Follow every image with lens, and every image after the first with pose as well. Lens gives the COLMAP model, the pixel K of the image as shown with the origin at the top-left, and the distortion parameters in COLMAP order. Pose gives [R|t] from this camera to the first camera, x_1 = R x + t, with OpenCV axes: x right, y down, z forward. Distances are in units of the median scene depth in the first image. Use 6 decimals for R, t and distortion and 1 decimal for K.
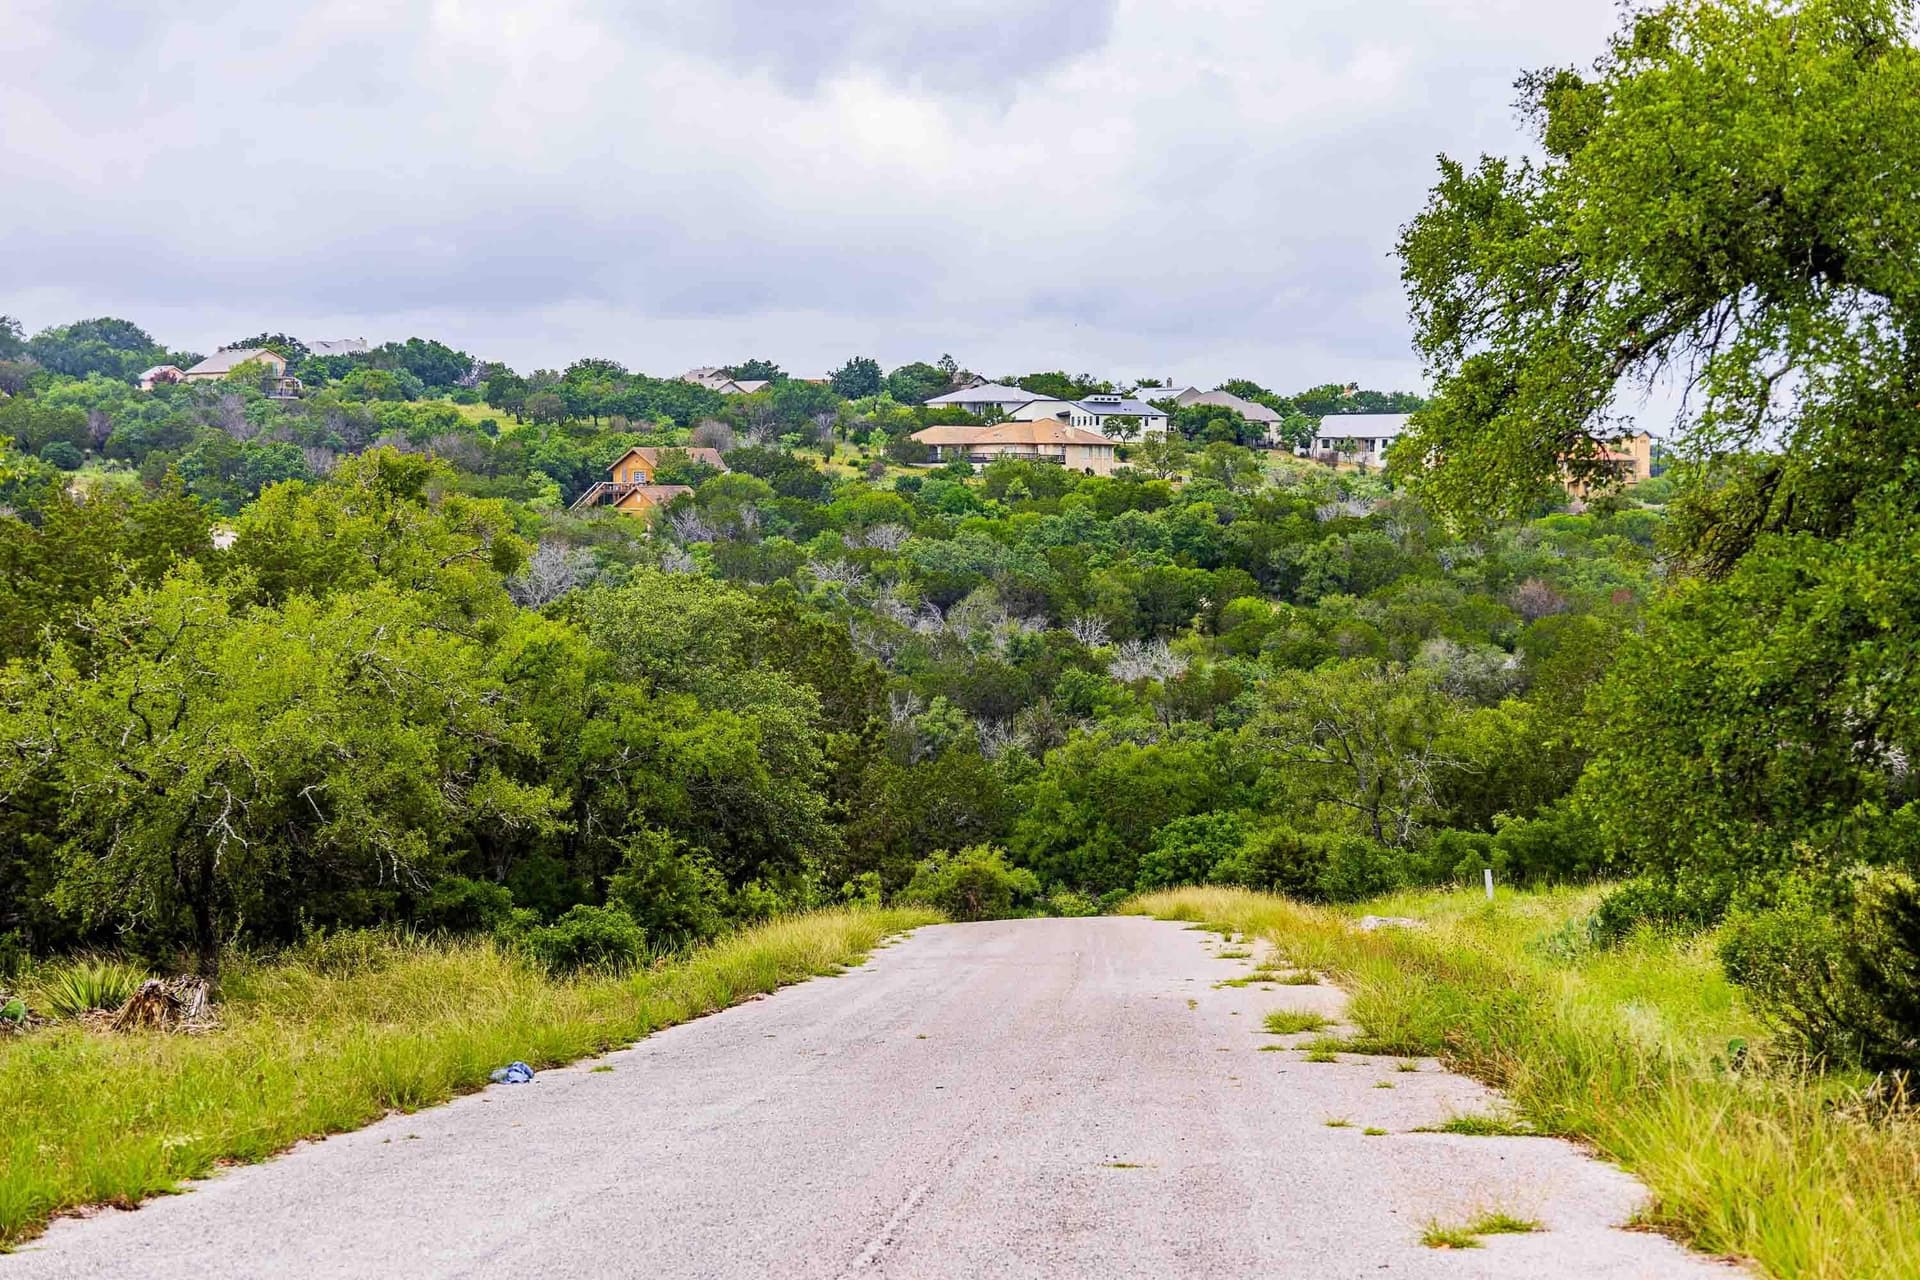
lens RADIAL K [[2872.6, 0, 954.4], [0, 2872.6, 647.3], [0, 0, 1]] dist [0.012587, 0.000000]
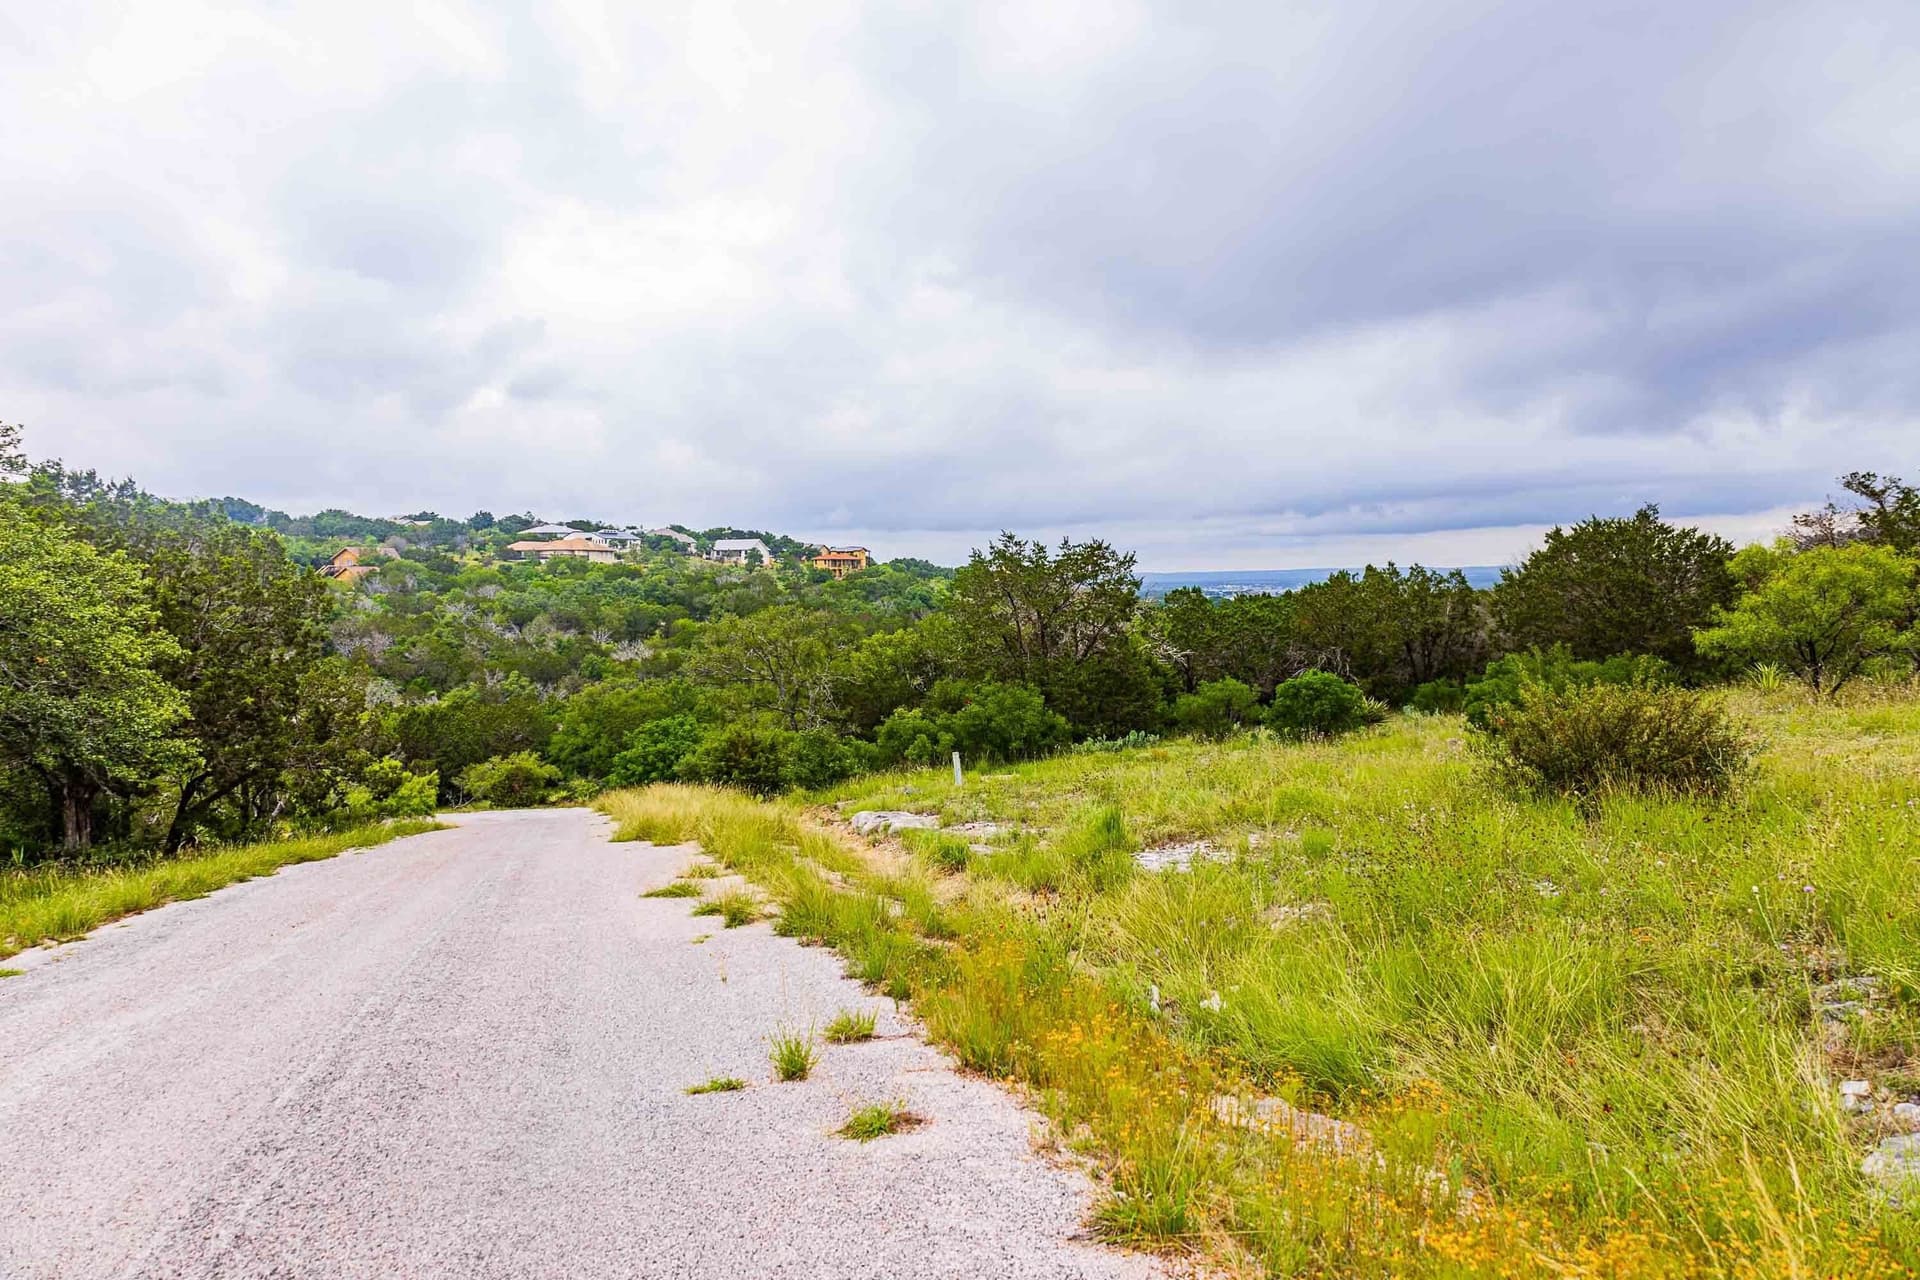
lens RADIAL K [[1243.1, 0, 959.9], [0, 1243.1, 645.0], [0, 0, 1]] dist [-0.004035, 0.004978]
pose [[0.948117, -0.024585, 0.316970, 0.010221], [0.027158, 0.999624, -0.003703, 0.008671], [-0.316760, 0.012119, 0.948428, 0.123283]]
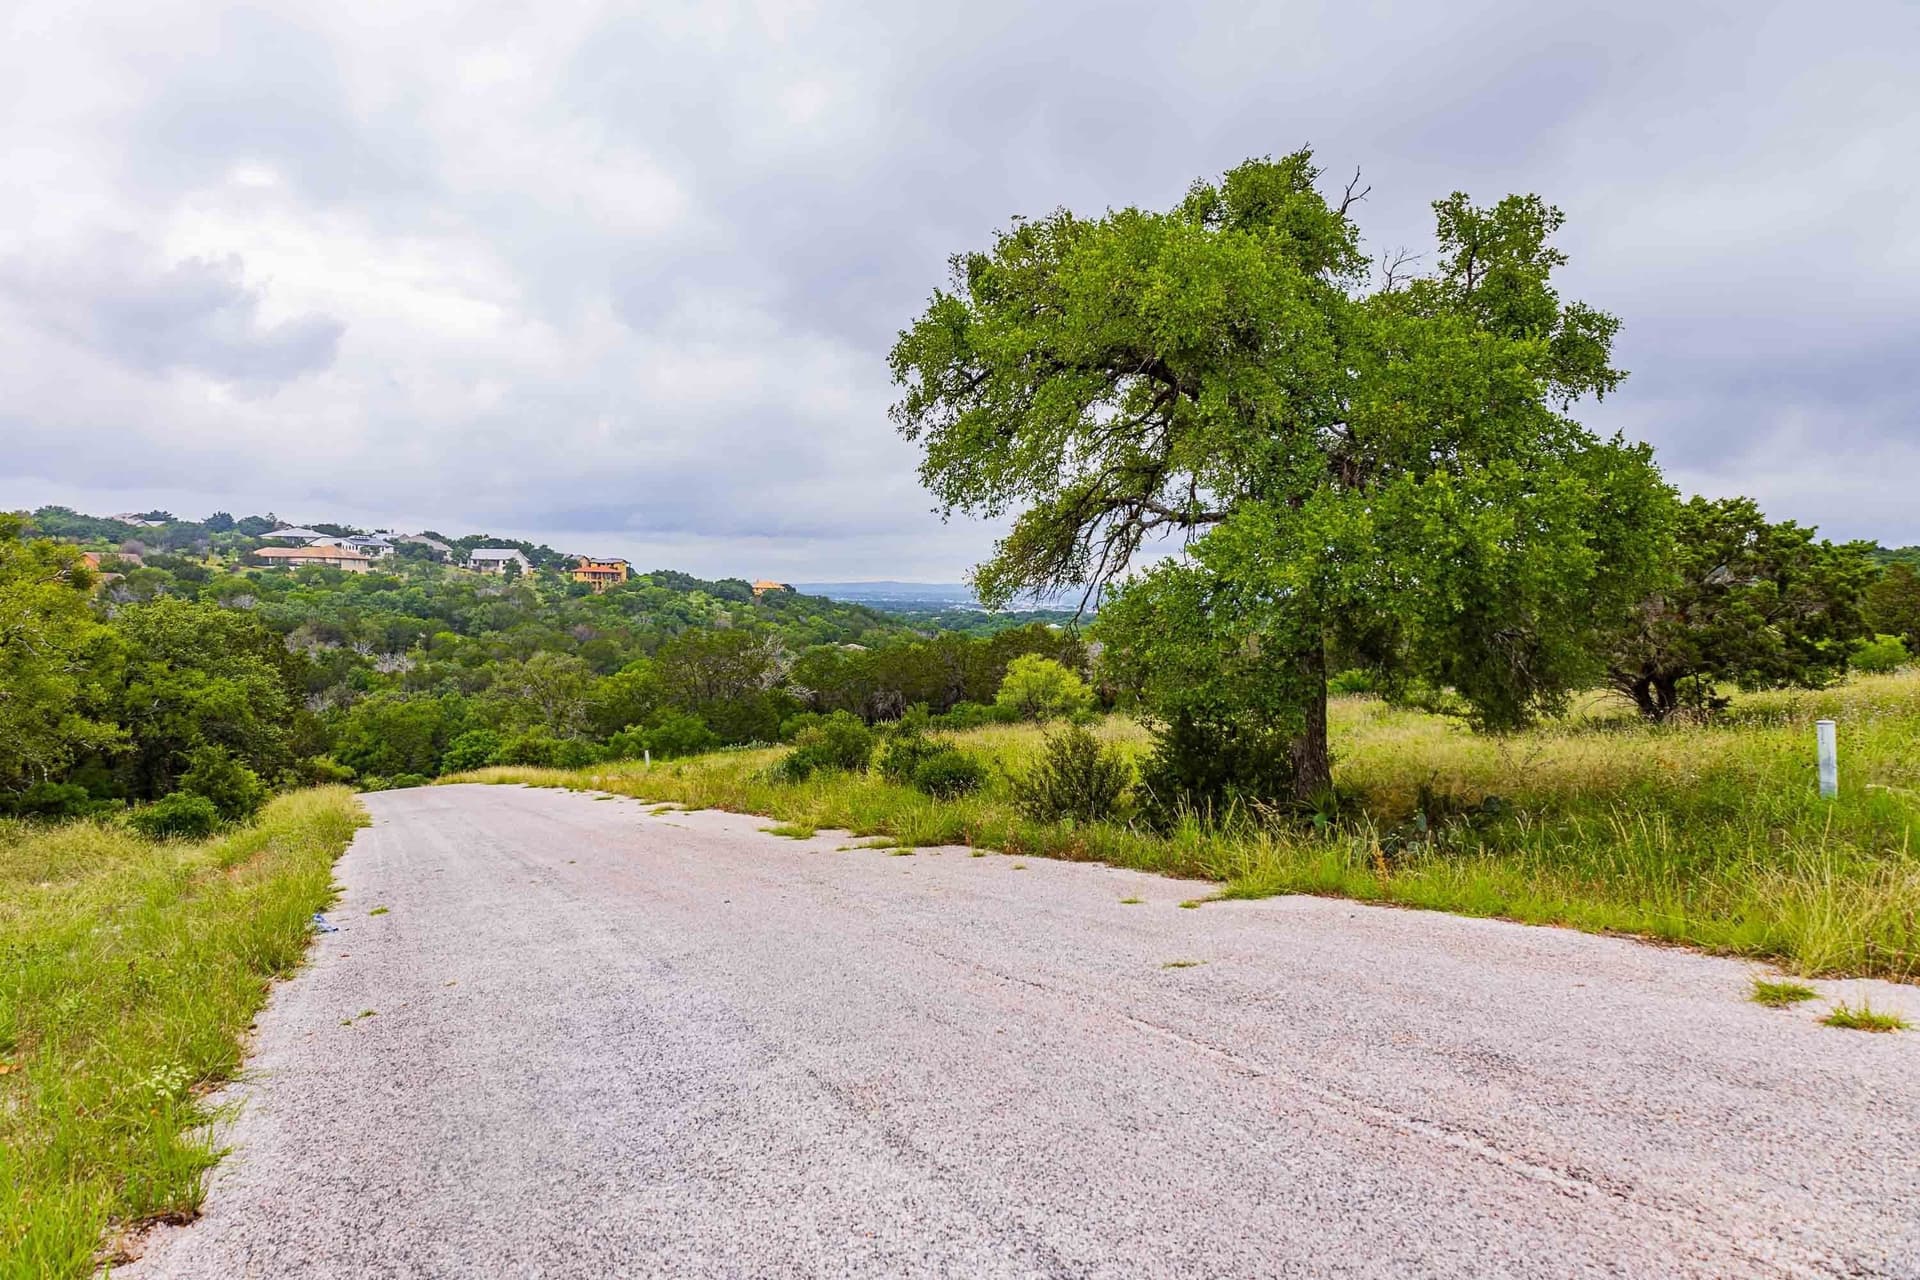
lens RADIAL K [[1243.1, 0, 964.4], [0, 1243.1, 645.3], [0, 0, 1]] dist [-0.004035, 0.004978]
pose [[0.871890, -0.006217, 0.489663, -0.010542], [0.010880, 0.999919, -0.006677, 0.002301], [-0.489581, 0.011149, 0.871886, 0.025100]]
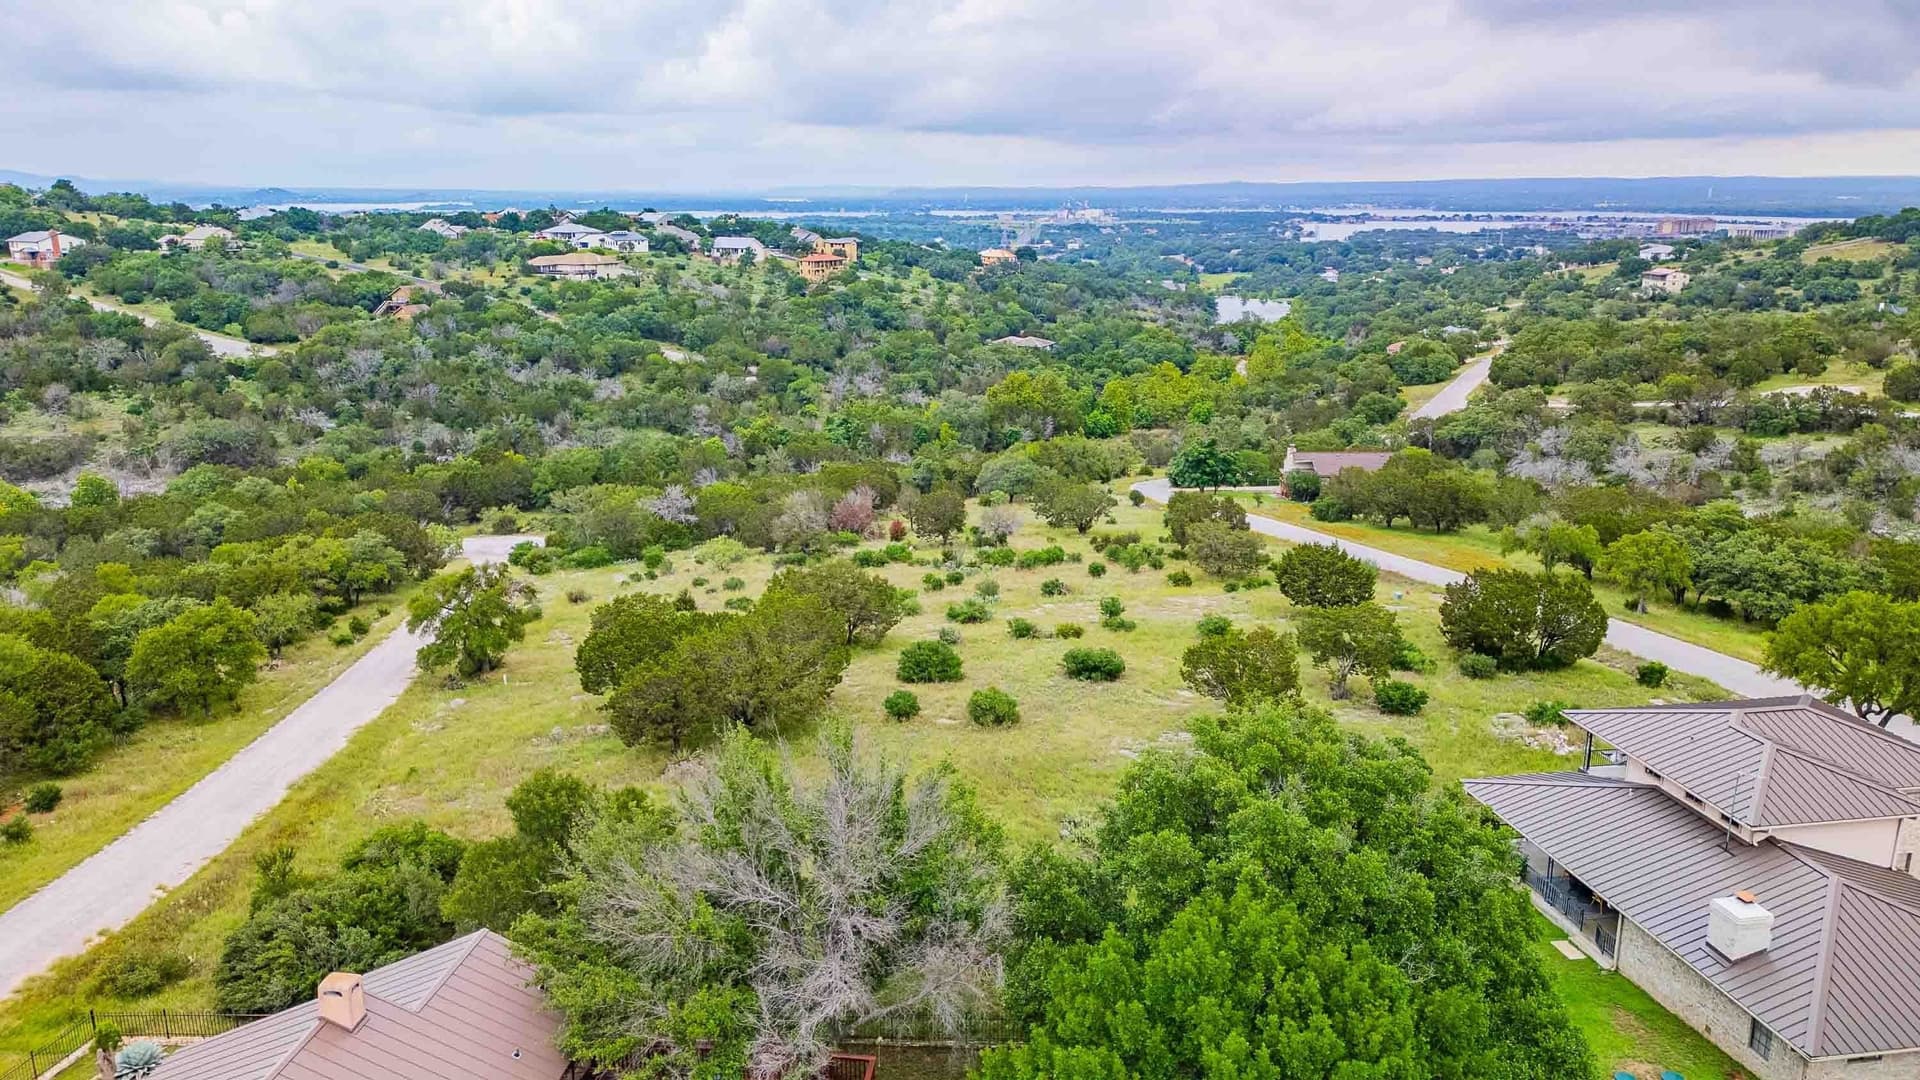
lens RADIAL K [[1345.2, 0, 961.2], [0, 1345.2, 543.8], [0, 0, 1]] dist [0.066002, -0.066319]
pose [[0.967974, -0.067713, 0.241745, 0.060303], [0.018927, 0.979882, 0.198678, -0.084354], [-0.250335, -0.187740, 0.949782, -0.269874]]
